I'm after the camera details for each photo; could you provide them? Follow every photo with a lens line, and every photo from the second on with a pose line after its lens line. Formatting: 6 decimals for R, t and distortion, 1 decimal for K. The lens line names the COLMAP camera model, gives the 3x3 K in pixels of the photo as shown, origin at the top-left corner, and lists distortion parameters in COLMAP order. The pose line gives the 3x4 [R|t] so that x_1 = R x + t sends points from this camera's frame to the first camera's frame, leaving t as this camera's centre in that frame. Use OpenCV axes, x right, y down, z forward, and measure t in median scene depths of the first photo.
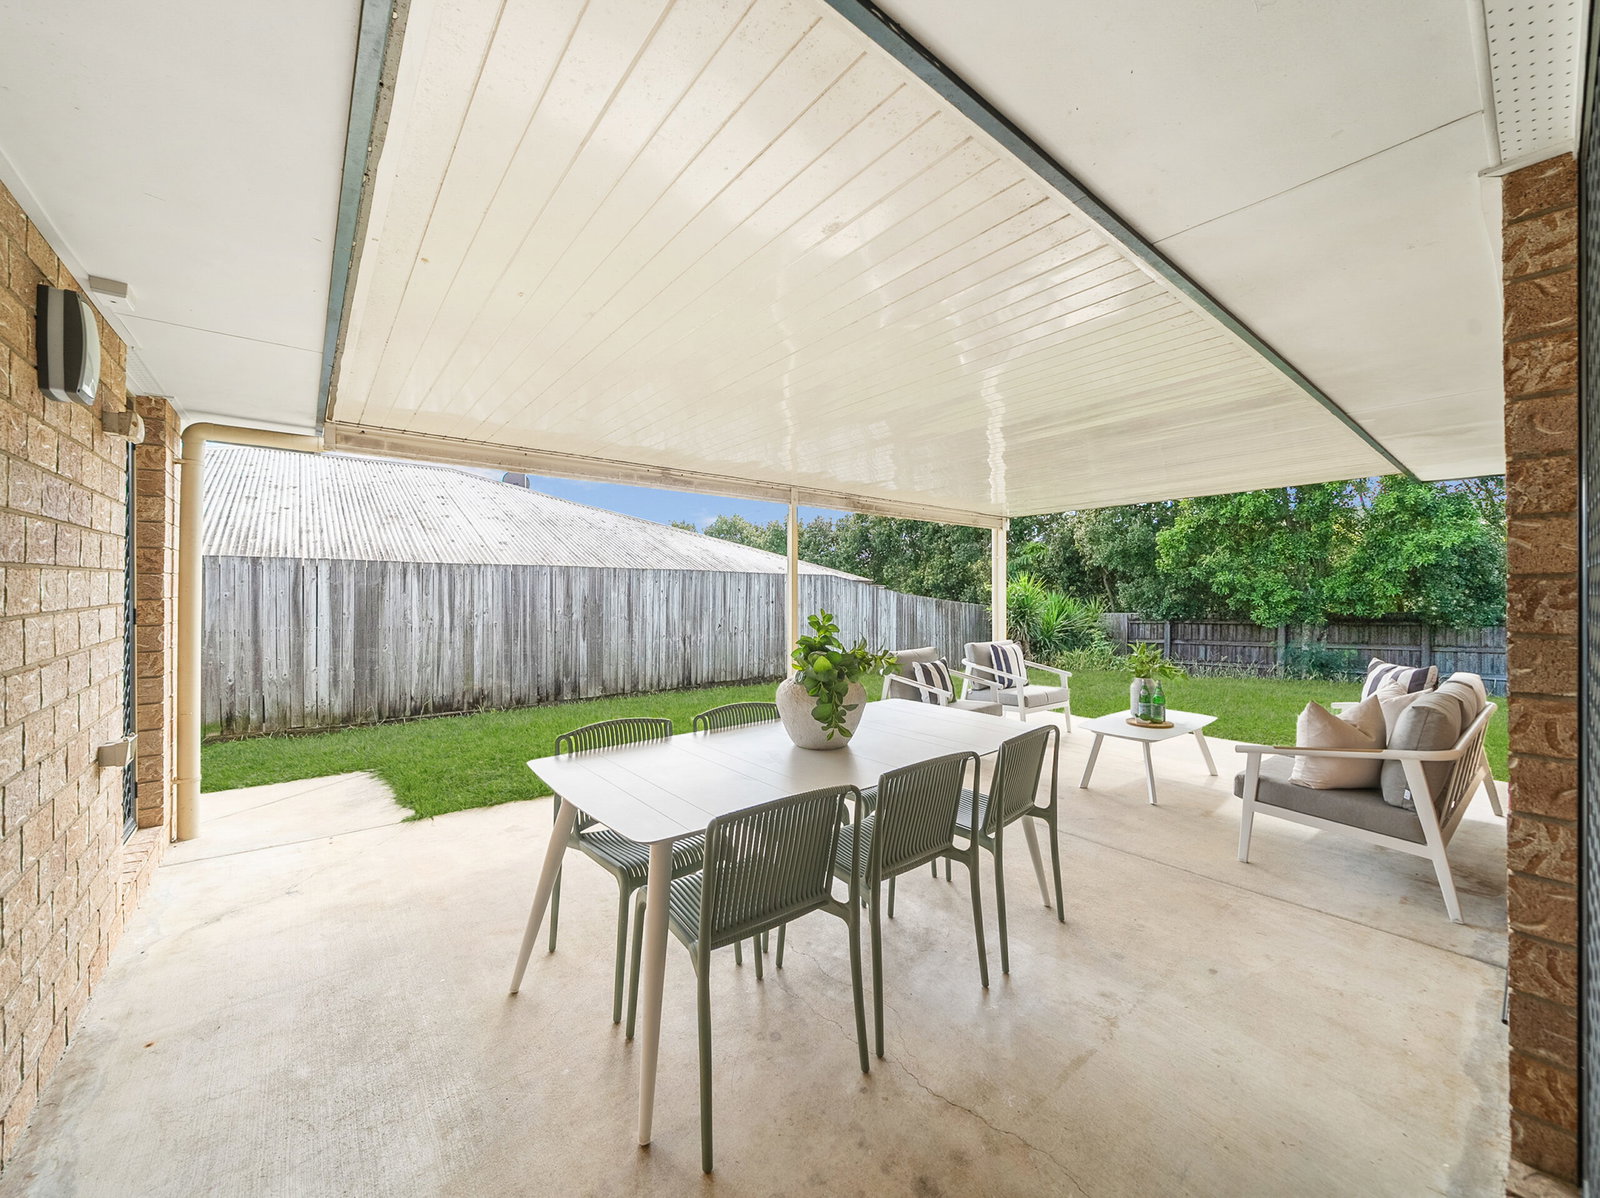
lens RADIAL K [[606.1, 0, 846.4], [0, 606.1, 588.9], [0, 0, 1]] dist [-0.000750, -0.000102]
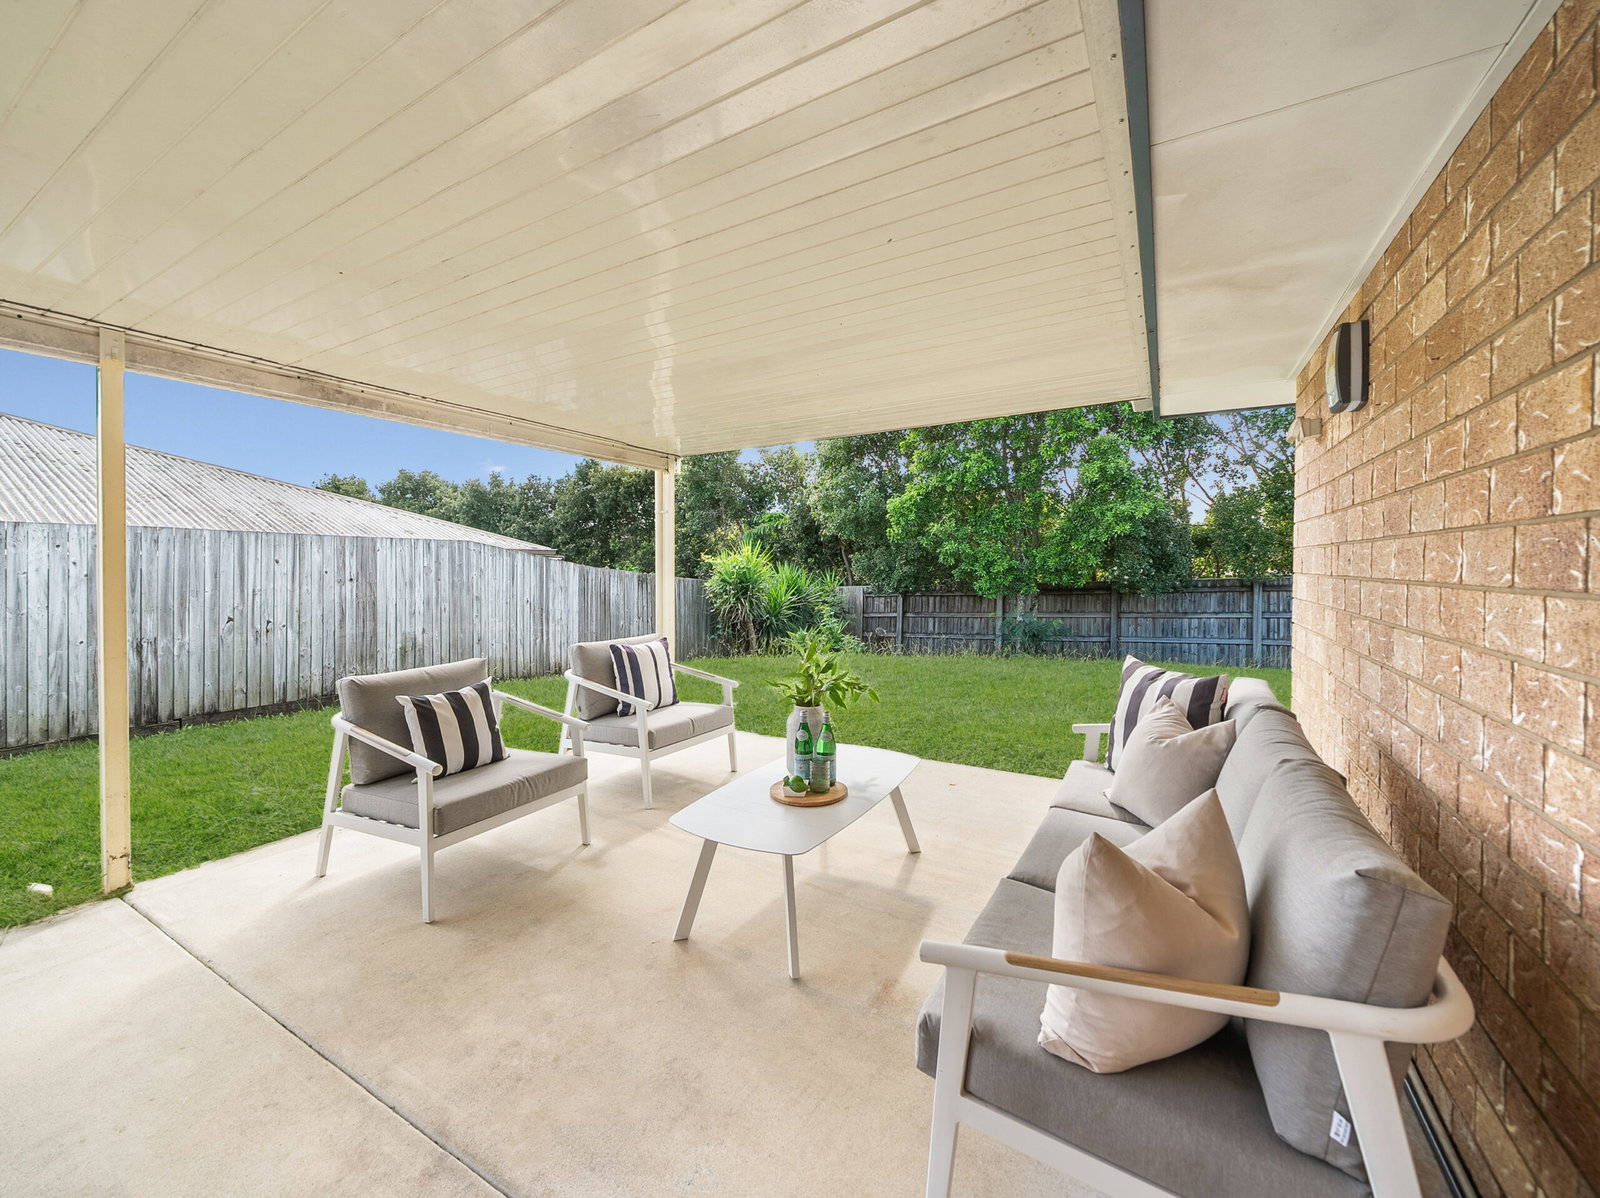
lens RADIAL K [[598.8, 0, 828.9], [0, 598.8, 598.6], [0, 0, 1]] dist [0.000104, -0.000131]
pose [[0.939776, -0.023764, 0.340964, 0.127211], [0.003634, 0.998218, 0.059557, 0.004656], [-0.341772, -0.054731, 0.938188, 0.185649]]
